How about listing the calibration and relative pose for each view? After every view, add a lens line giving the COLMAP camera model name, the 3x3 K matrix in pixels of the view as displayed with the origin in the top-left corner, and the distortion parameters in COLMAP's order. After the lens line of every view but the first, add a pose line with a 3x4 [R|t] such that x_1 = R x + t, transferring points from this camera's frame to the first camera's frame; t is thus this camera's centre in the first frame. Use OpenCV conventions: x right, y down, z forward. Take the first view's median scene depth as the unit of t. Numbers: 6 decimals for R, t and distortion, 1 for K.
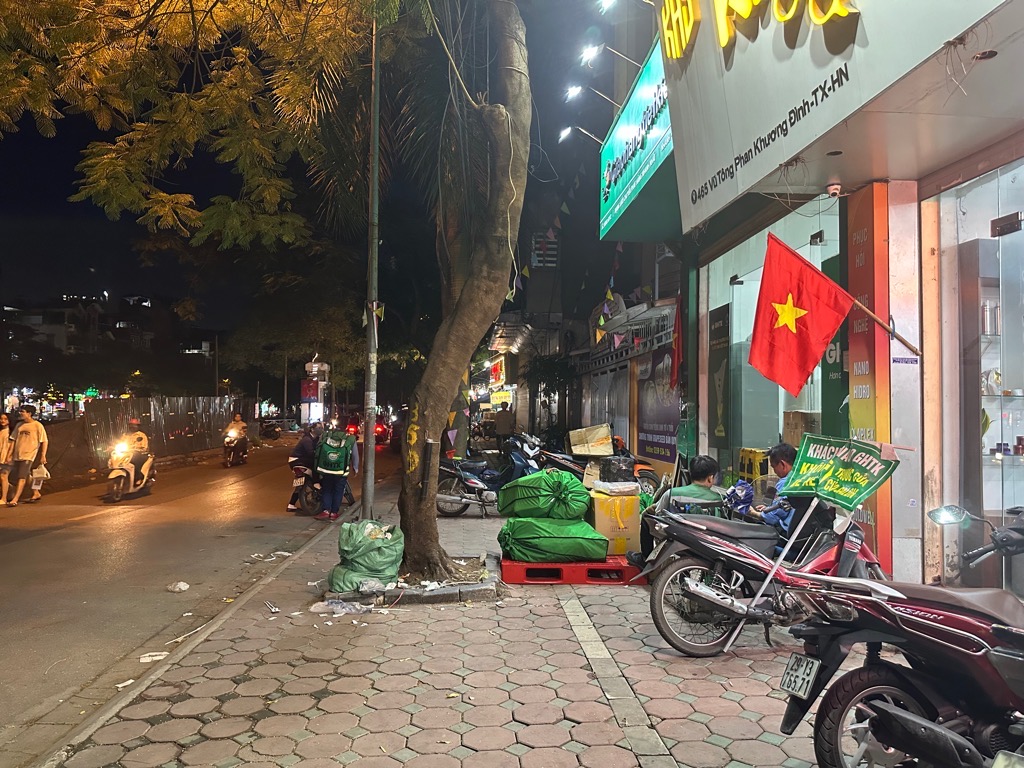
lens RADIAL K [[720.3, 0, 509.4], [0, 720.3, 381.8], [0, 0, 1]] dist [0.081157, -0.107016]
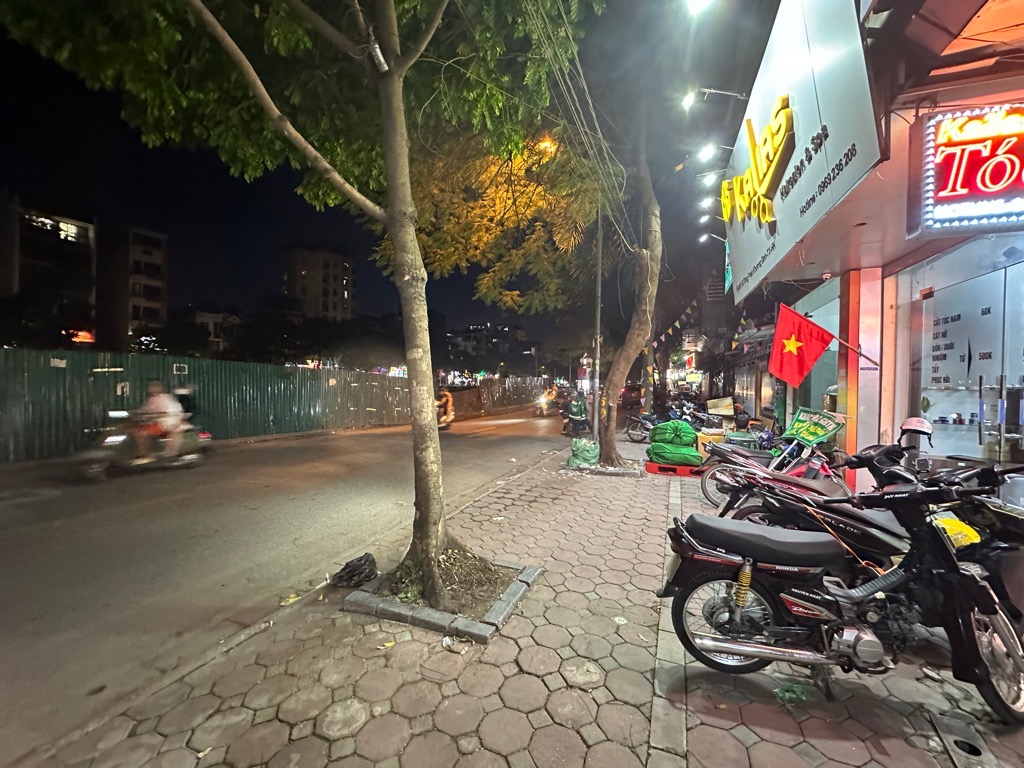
lens RADIAL K [[412.0, 0, 511.0], [0, 412.0, 380.4], [0, 0, 1]] dist [0.000402, 0.000090]
pose [[0.900074, 0.007361, -0.435675, 0.162416], [0.007198, 0.999470, 0.031756, -0.033940], [0.435678, -0.031718, 0.899544, -0.265584]]
